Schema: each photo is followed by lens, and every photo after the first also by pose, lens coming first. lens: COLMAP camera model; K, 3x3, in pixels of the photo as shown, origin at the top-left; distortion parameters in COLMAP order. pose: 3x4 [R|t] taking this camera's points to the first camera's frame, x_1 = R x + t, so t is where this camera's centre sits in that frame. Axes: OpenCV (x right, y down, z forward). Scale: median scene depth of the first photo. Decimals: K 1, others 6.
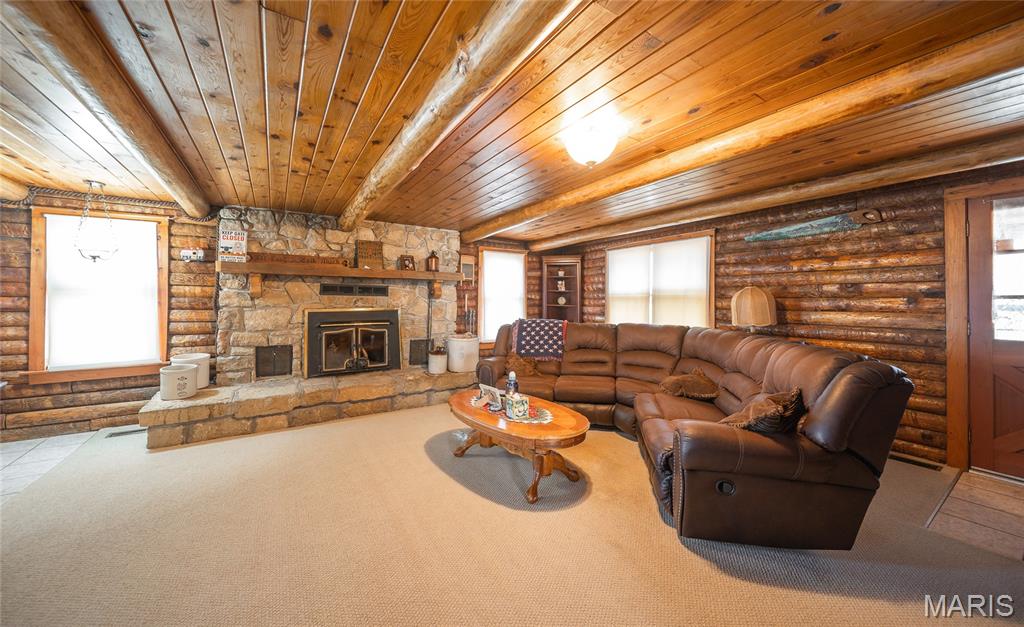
lens RADIAL K [[363.6, 0, 507.8], [0, 363.6, 298.8], [0, 0, 1]] dist [0.001131, 0.000118]
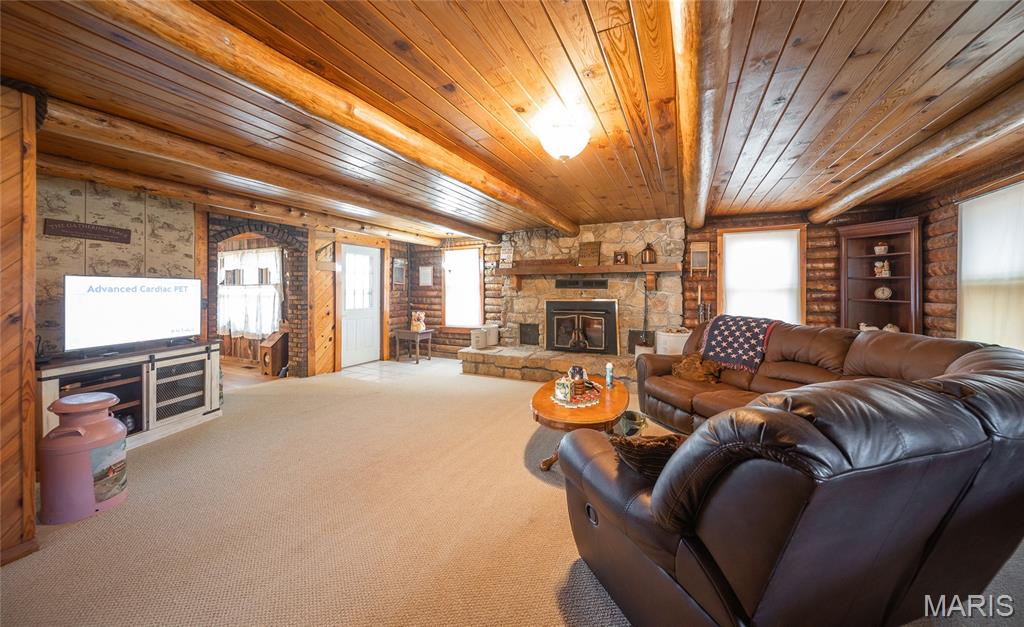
lens RADIAL K [[363.6, 0, 507.8], [0, 363.6, 298.8], [0, 0, 1]] dist [0.001131, 0.000118]
pose [[0.520131, 0.014985, -0.853955, 0.522294], [0.005217, 0.999772, 0.020721, -0.001196], [0.854070, -0.015233, 0.519934, 0.167673]]
